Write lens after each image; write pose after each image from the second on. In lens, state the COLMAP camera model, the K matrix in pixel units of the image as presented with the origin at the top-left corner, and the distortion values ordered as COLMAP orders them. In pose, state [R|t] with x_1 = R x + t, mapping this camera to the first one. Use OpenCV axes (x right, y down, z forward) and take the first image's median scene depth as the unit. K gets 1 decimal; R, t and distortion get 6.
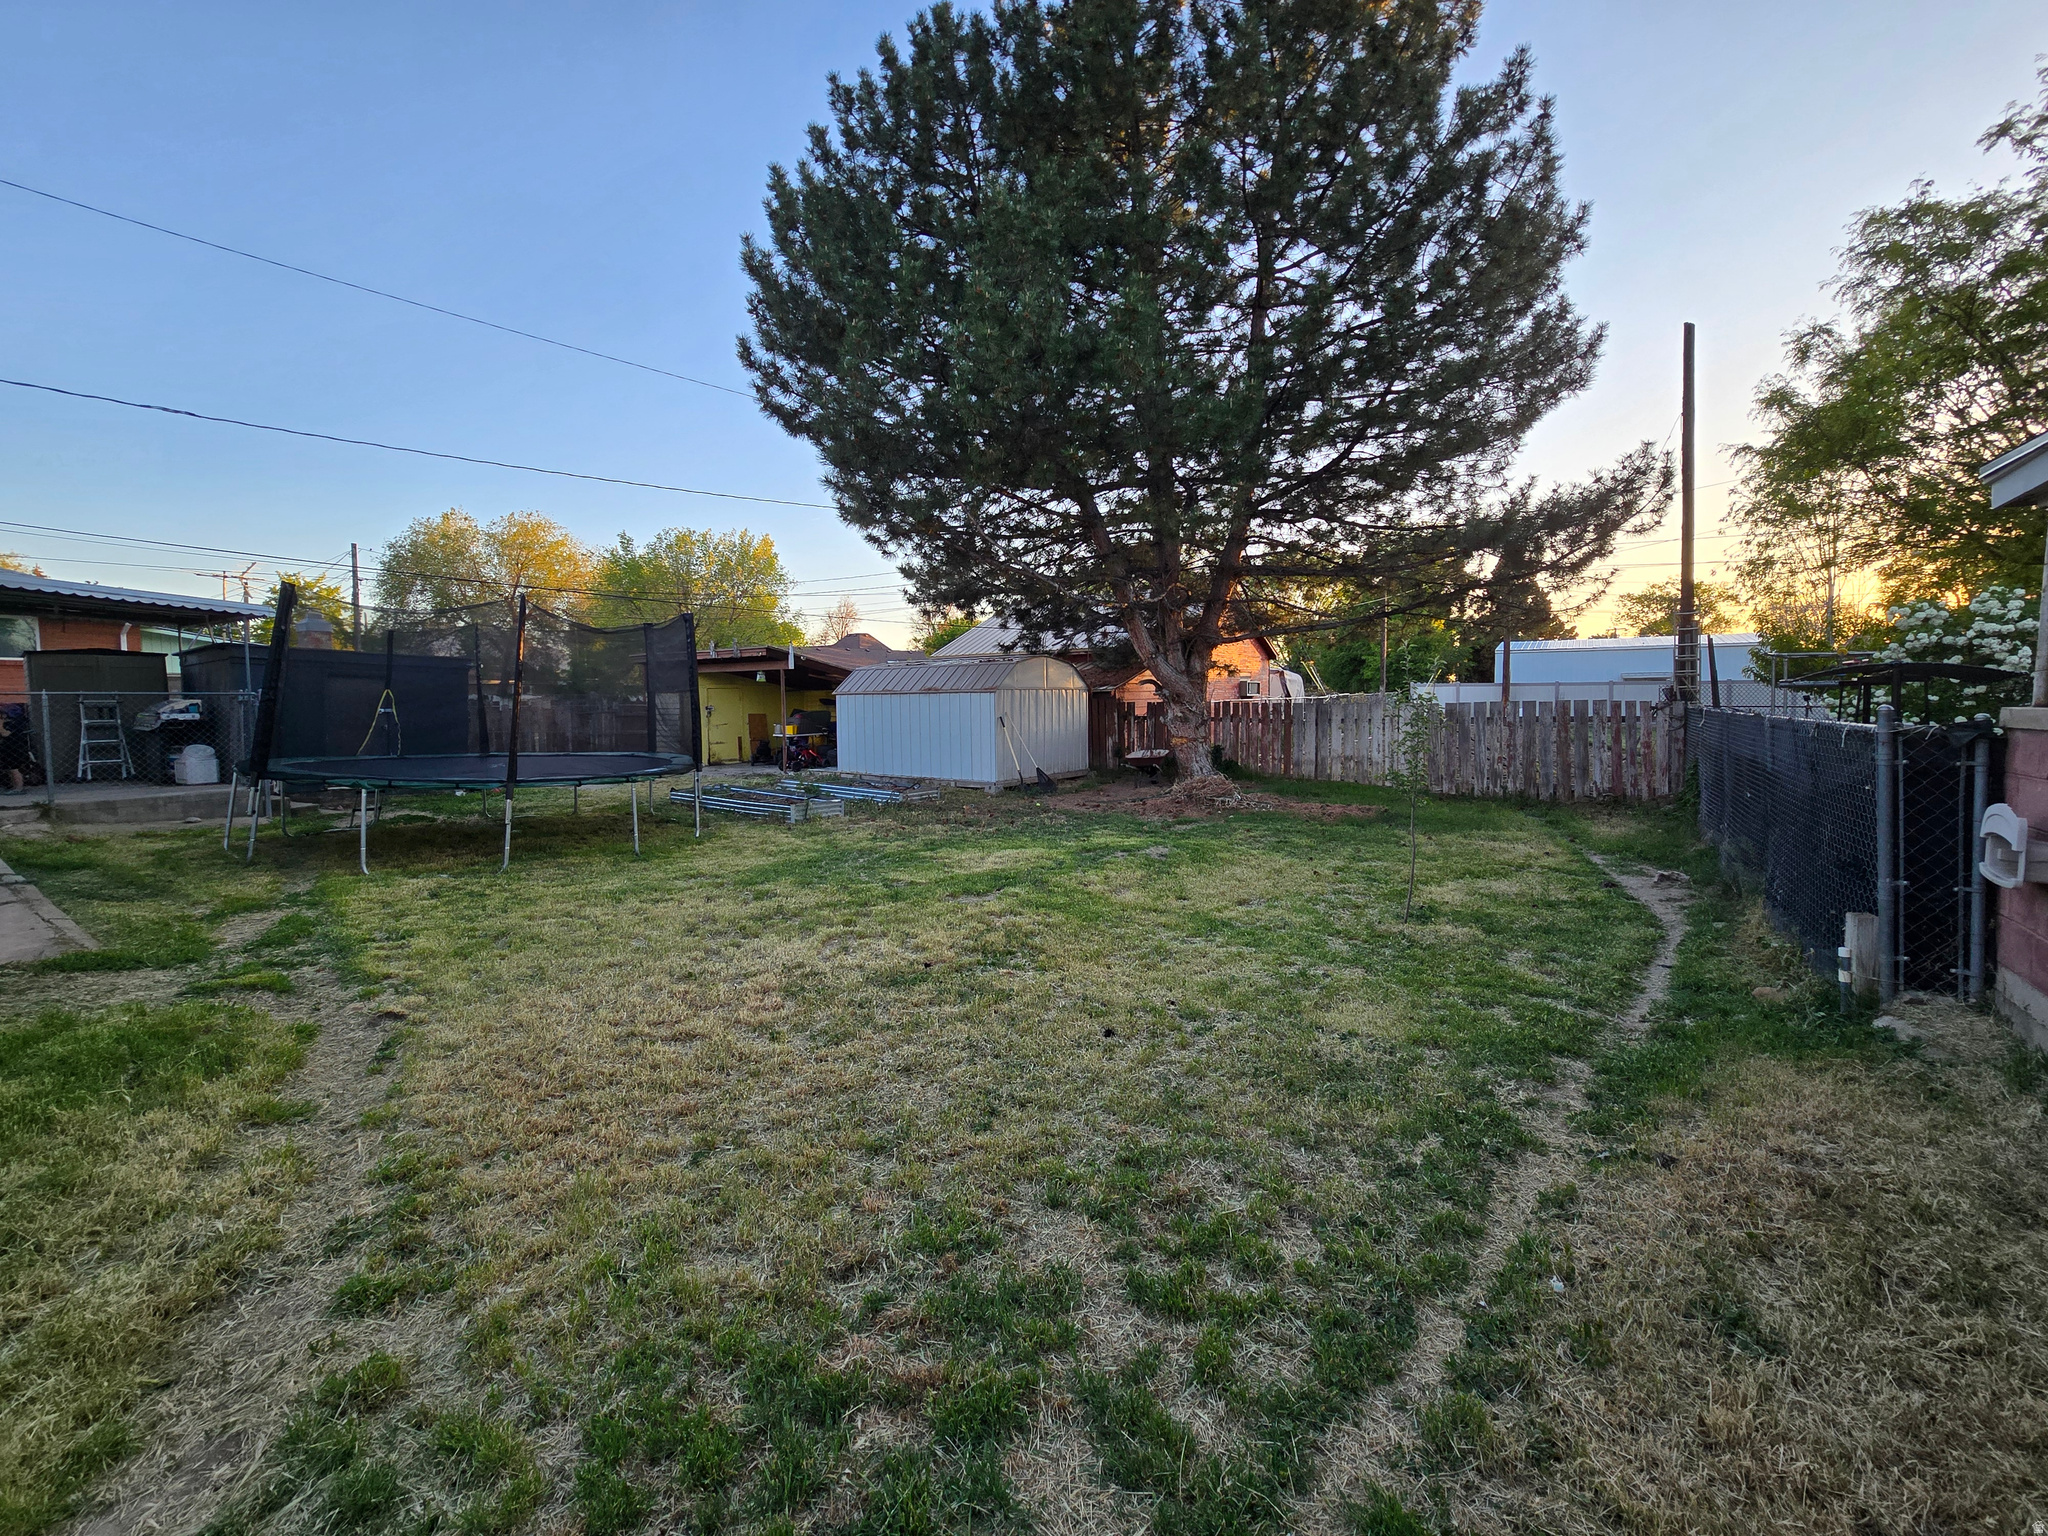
lens RADIAL K [[849.7, 0, 1035.5], [0, 849.7, 752.5], [0, 0, 1]] dist [-0.001931, -0.000675]
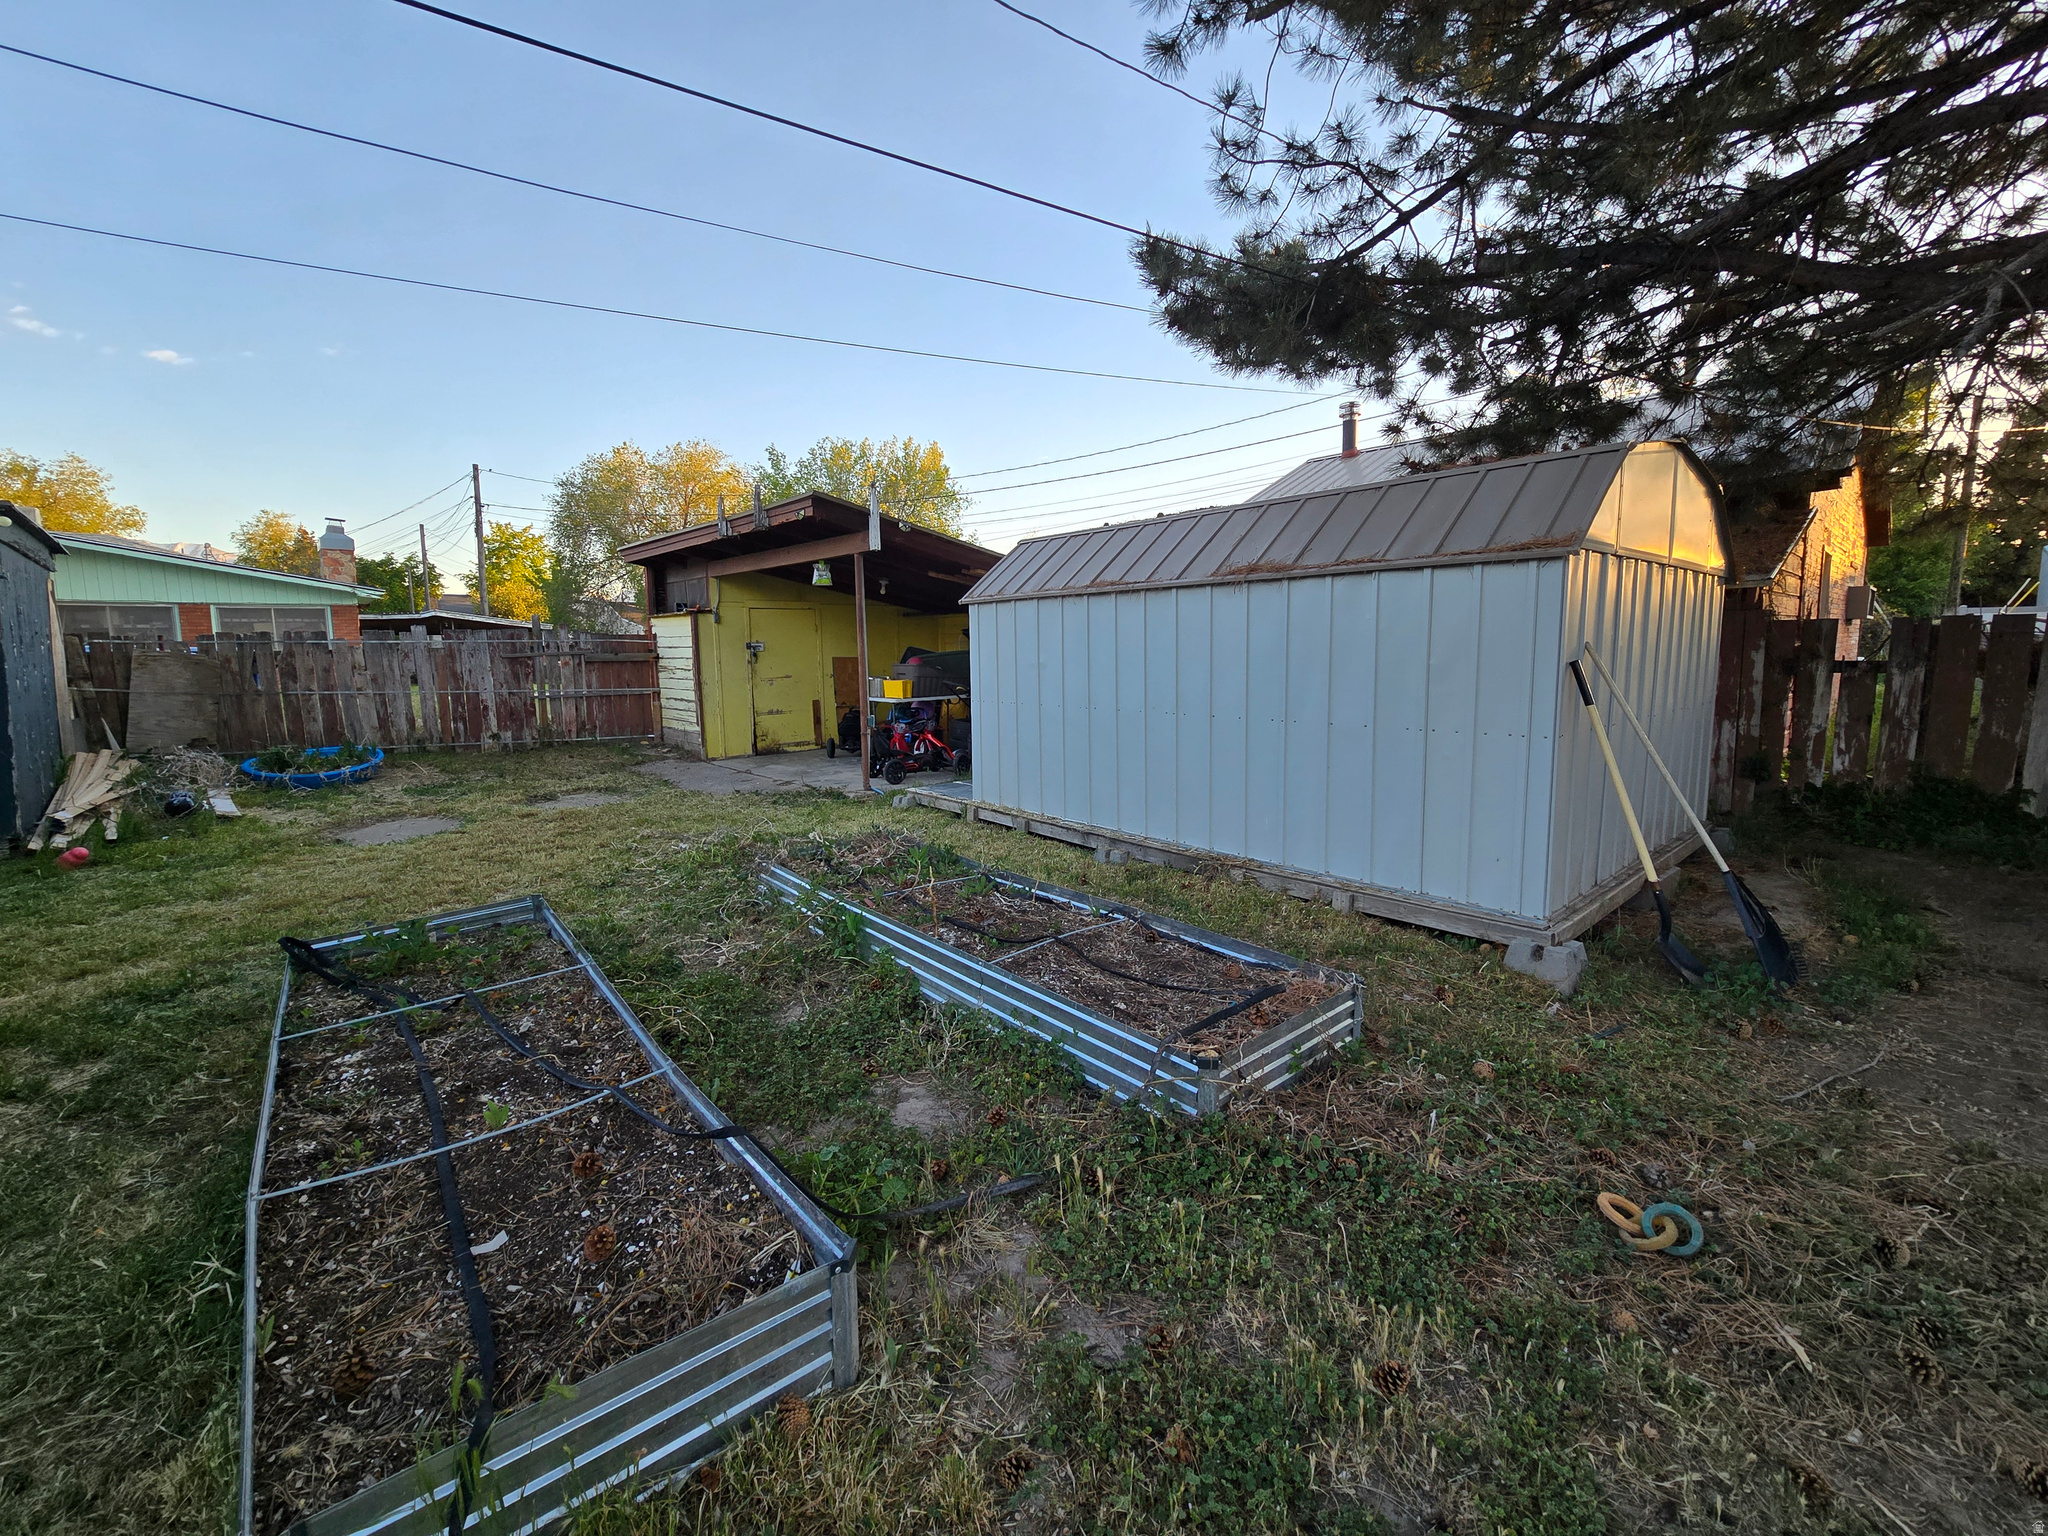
lens RADIAL K [[849.7, 0, 1014.4], [0, 849.7, 761.9], [0, 0, 1]] dist [-0.001931, -0.000675]
pose [[0.971374, 0.028187, -0.235876, -0.039112], [-0.011317, 0.997299, 0.072571, -0.008037], [0.237285, -0.067824, 0.969070, 0.203032]]
